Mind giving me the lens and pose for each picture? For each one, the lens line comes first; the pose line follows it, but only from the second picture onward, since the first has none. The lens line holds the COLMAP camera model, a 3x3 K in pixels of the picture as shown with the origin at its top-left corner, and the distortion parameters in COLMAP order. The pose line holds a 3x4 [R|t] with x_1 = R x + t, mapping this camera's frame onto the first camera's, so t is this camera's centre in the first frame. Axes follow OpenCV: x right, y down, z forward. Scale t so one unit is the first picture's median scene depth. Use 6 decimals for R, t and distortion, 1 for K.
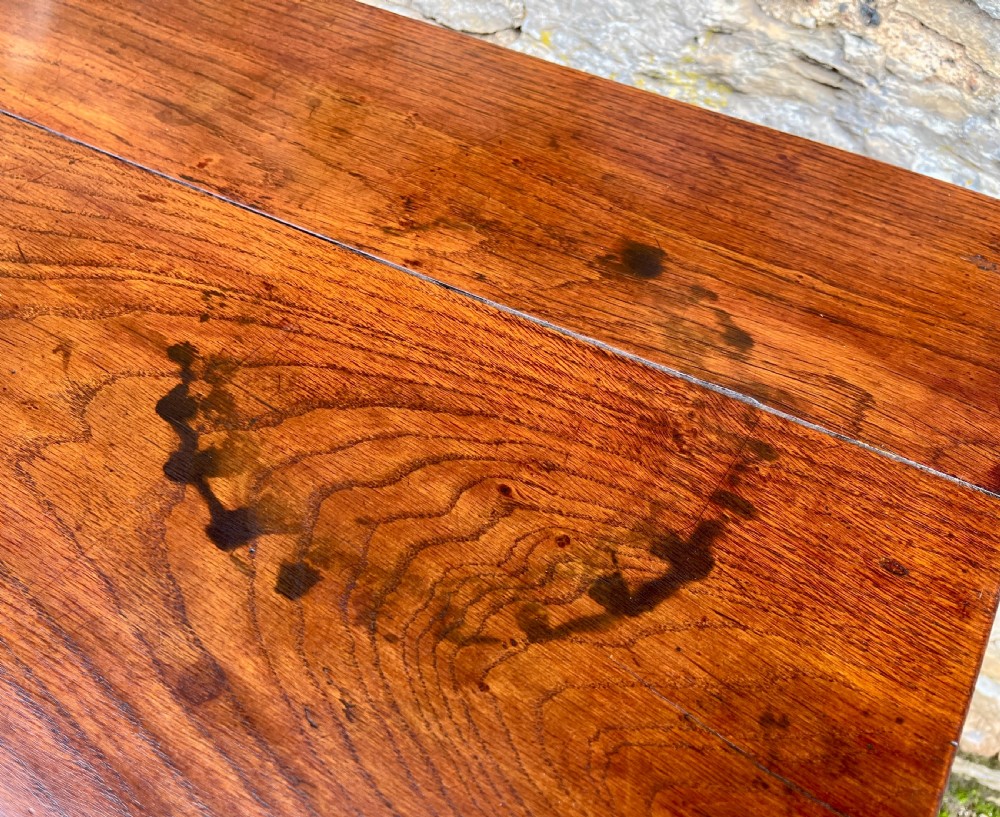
lens RADIAL K [[837.2, 0, 438.9], [0, 837.2, 437.2], [0, 0, 1]] dist [0.048008, -0.072238]
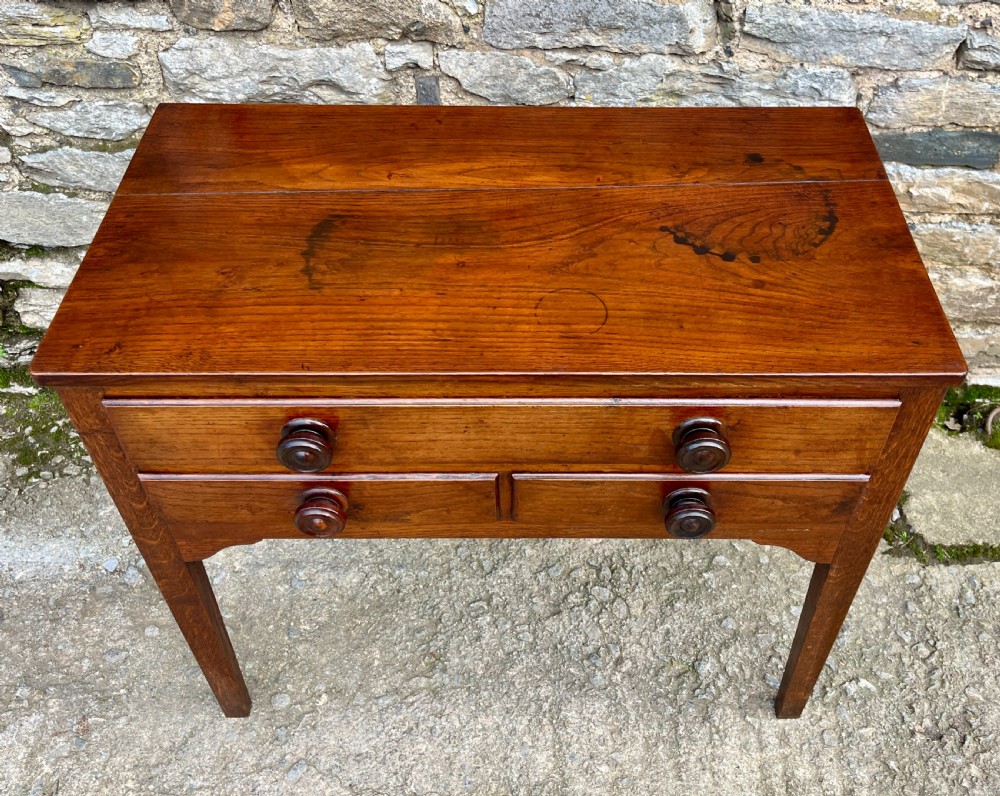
lens RADIAL K [[986.7, 0, 530.3], [0, 986.7, 374.4], [0, 0, 1]] dist [0.021440, 0.000000]
pose [[0.837554, -0.380457, 0.392117, -1.432785], [0.423201, 0.905685, -0.025196, 0.161400], [-0.345548, 0.187047, 0.919570, -1.239349]]
